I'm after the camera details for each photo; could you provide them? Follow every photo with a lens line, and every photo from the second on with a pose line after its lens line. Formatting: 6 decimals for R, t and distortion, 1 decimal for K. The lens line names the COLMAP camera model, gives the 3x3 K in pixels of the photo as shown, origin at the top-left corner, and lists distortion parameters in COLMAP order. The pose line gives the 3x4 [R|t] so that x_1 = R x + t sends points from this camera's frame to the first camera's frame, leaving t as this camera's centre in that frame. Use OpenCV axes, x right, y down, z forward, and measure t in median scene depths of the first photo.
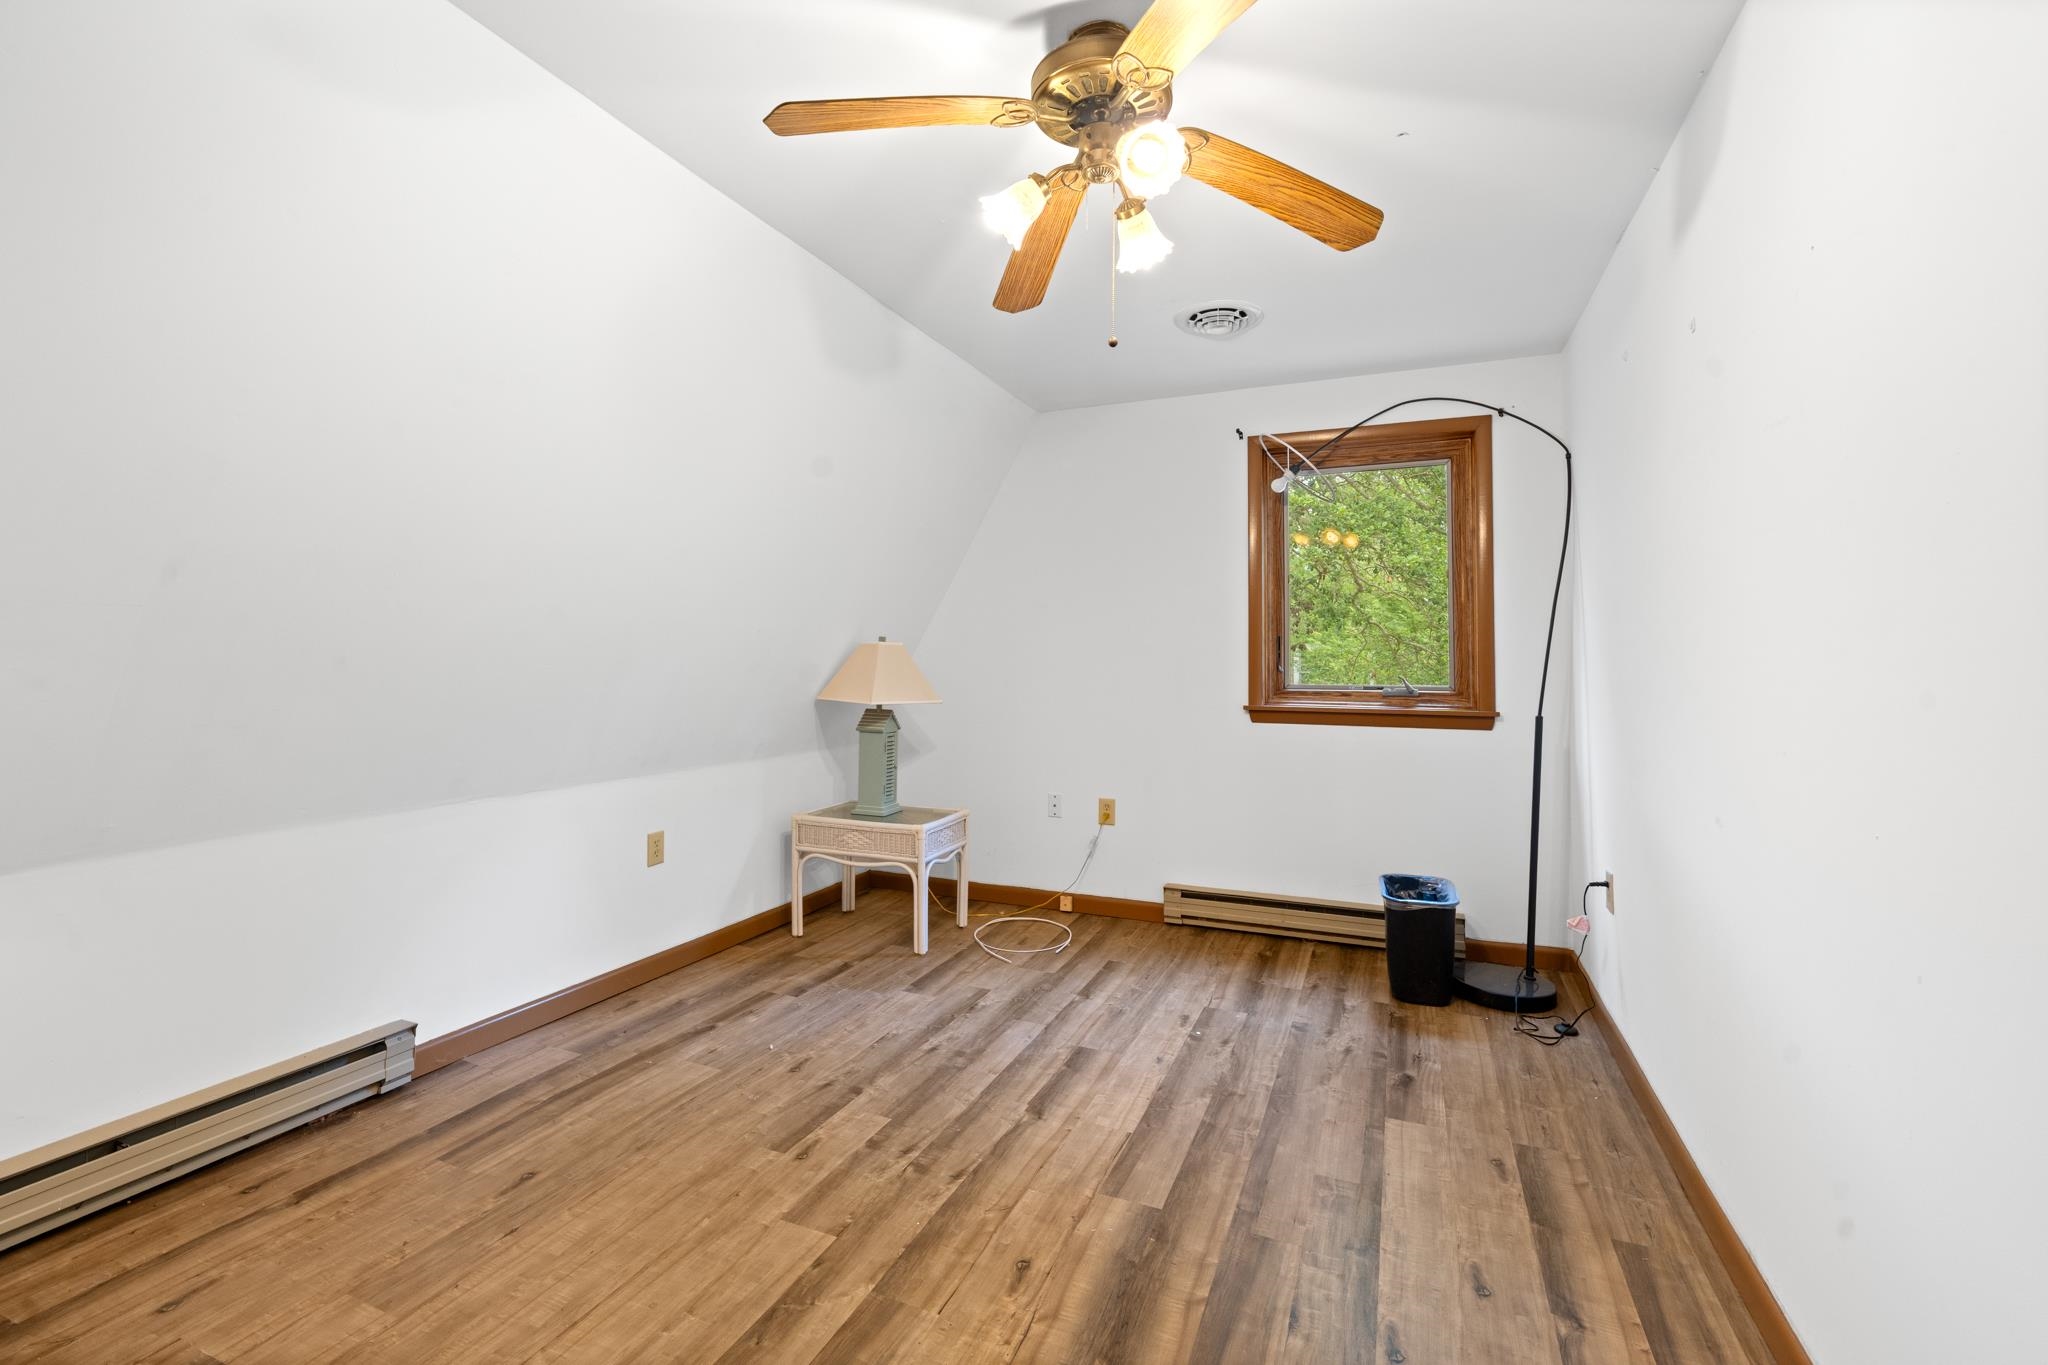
lens RADIAL K [[895.2, 0, 1022.9], [0, 895.2, 672.7], [0, 0, 1]] dist [-0.000290, -0.000004]
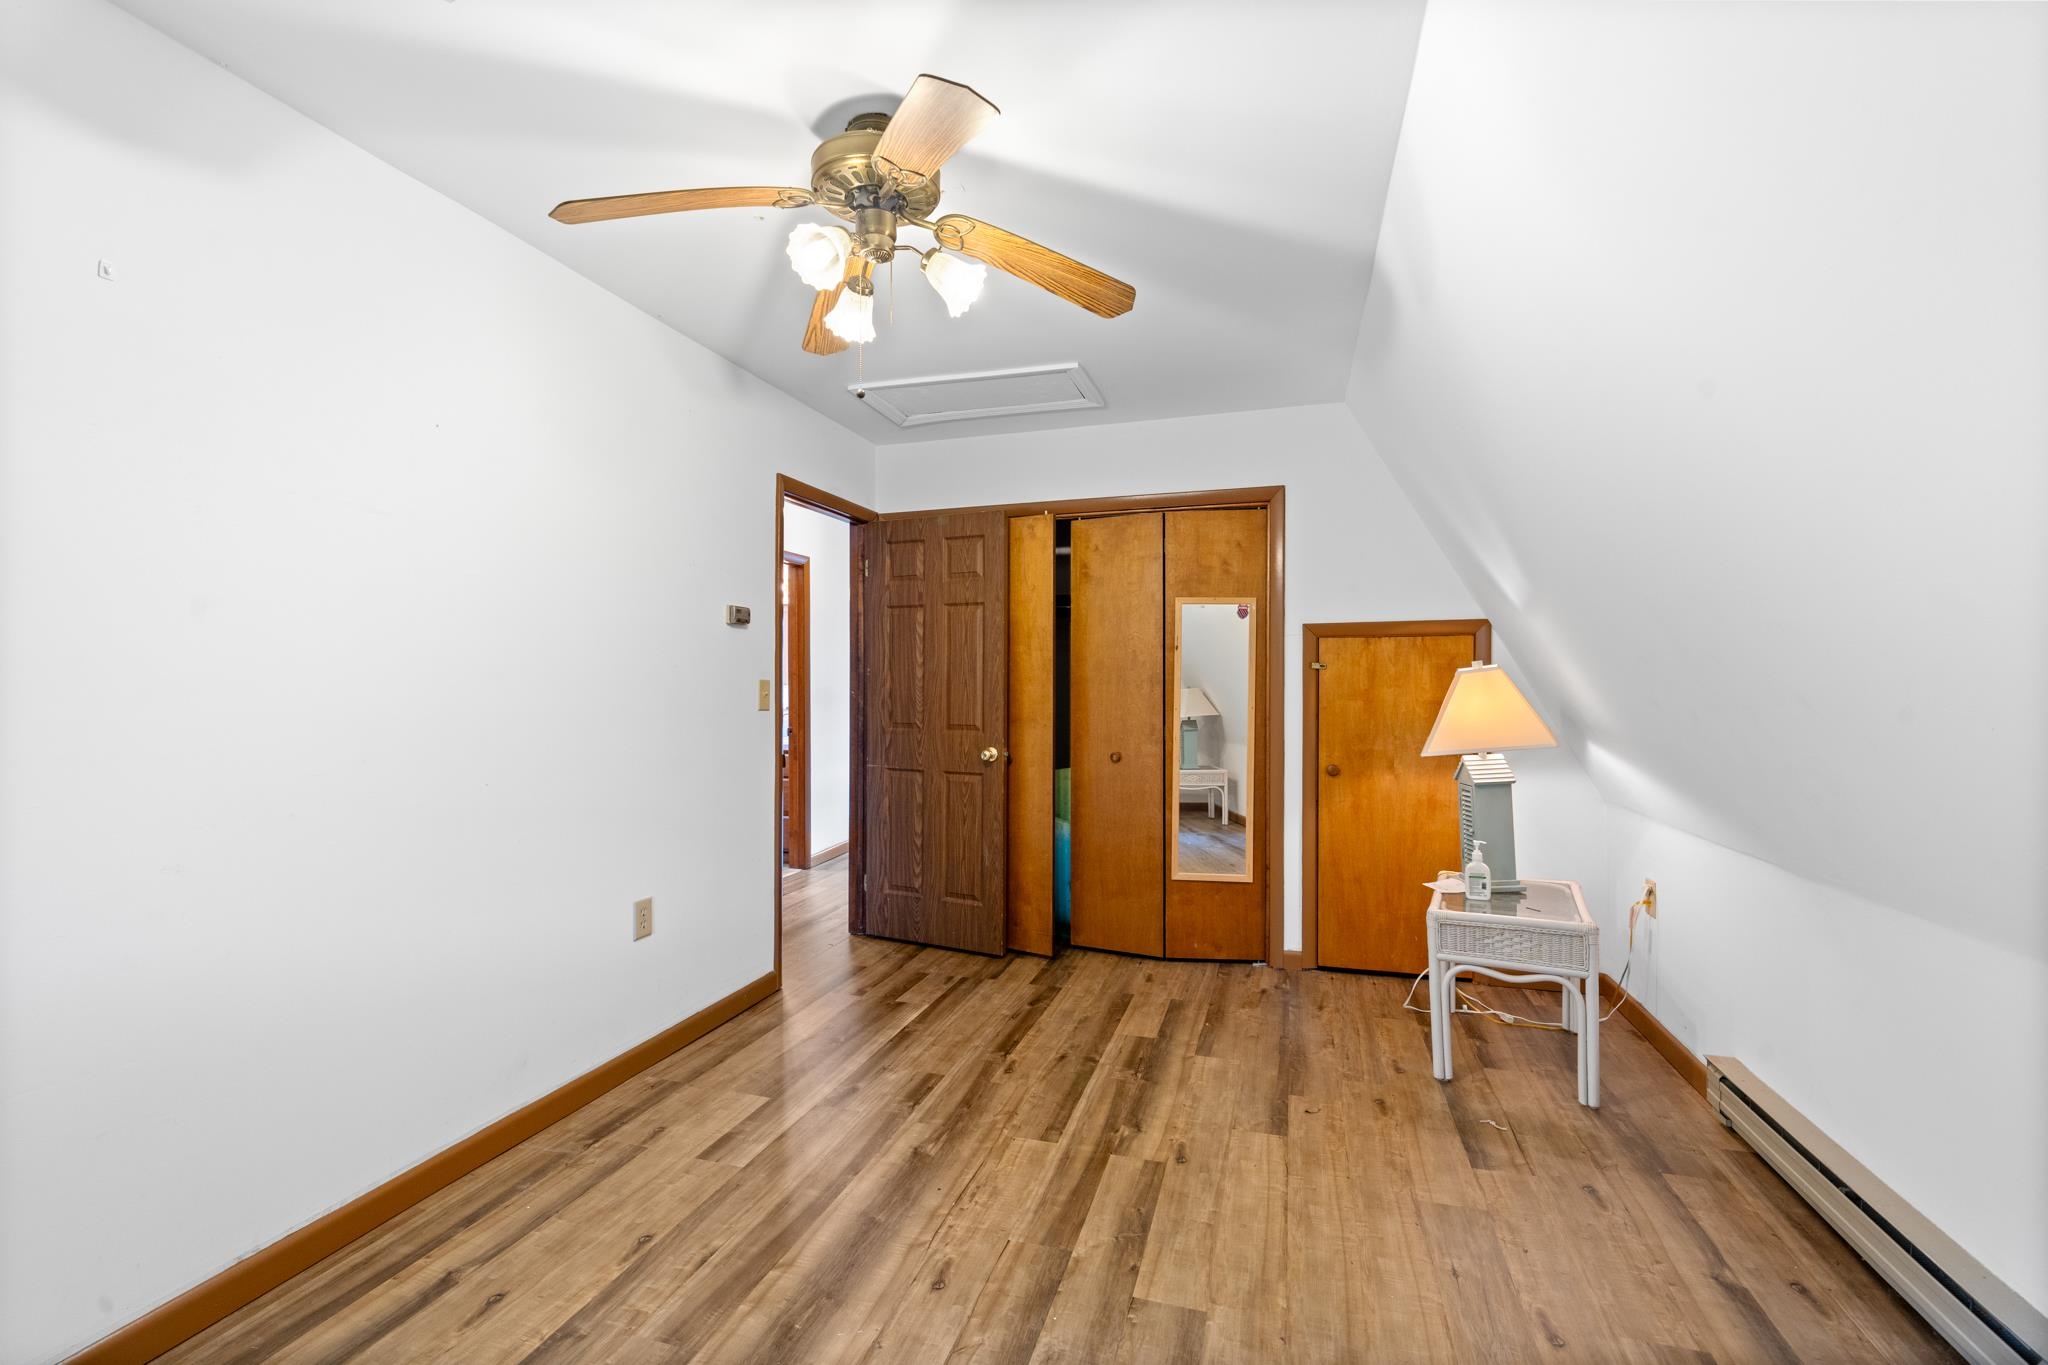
lens RADIAL K [[895.2, 0, 1024.9], [0, 895.2, 680.3], [0, 0, 1]] dist [-0.000290, -0.000004]
pose [[-0.995080, -0.006906, -0.098838, 0.008073], [-0.007523, 0.999954, 0.005878, -0.039563], [0.098793, 0.006592, -0.995086, 2.072236]]
